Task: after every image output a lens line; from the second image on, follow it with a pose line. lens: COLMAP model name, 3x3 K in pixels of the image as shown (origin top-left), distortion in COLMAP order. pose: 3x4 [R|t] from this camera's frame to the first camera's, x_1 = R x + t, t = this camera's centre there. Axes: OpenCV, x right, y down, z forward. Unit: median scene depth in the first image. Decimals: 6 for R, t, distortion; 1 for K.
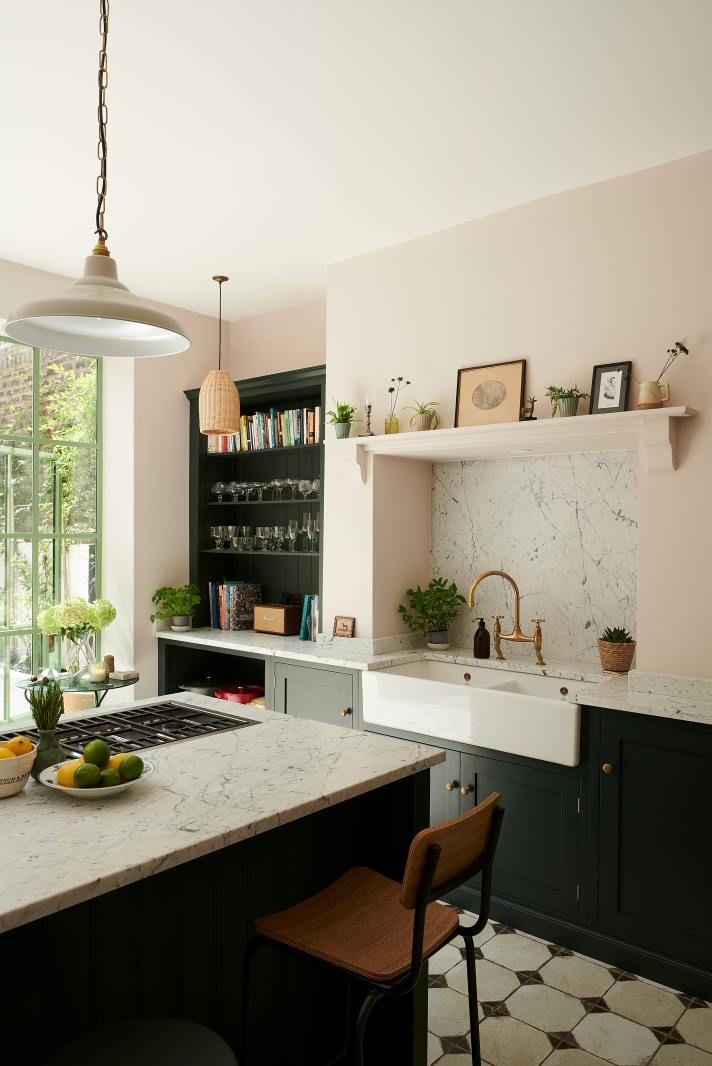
lens RADIAL K [[804.5, 0, 313.8], [0, 804.5, 535.6], [0, 0, 1]] dist [0.000144, 0.001037]
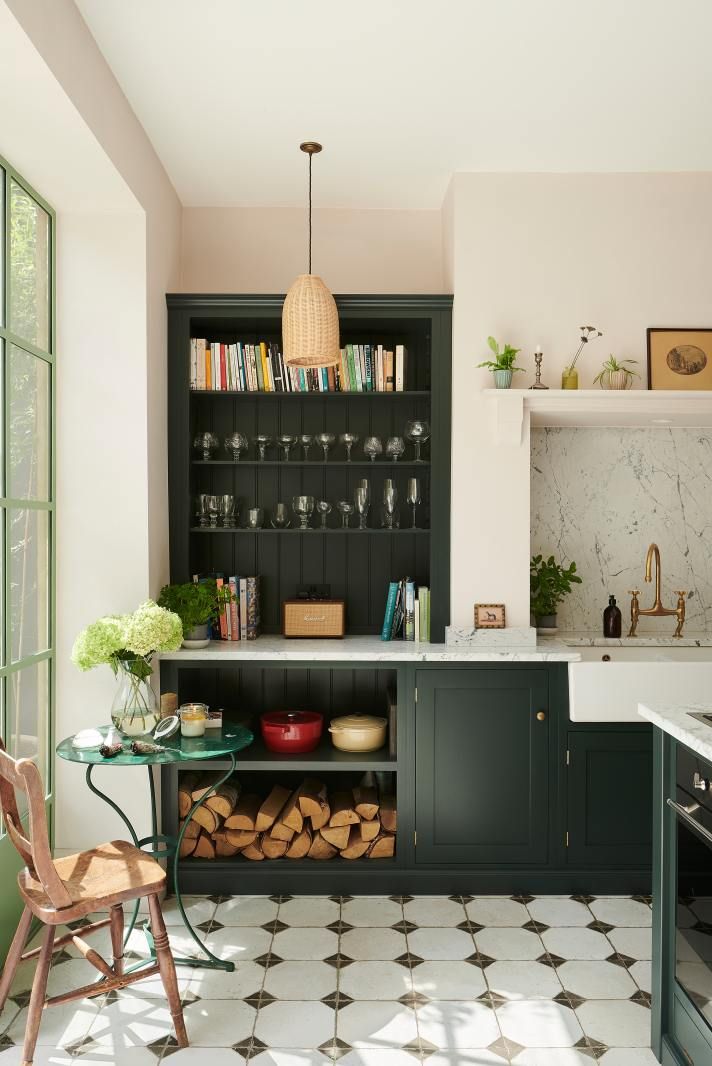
lens RADIAL K [[882.1, 0, 356.0], [0, 882.1, 533.0], [0, 0, 1]] dist [0.001480, 0.001472]
pose [[0.722375, -0.006251, 0.691473, -0.724249], [0.002926, 0.999978, 0.005982, 0.022633], [-0.691495, -0.002298, 0.722377, 0.460643]]
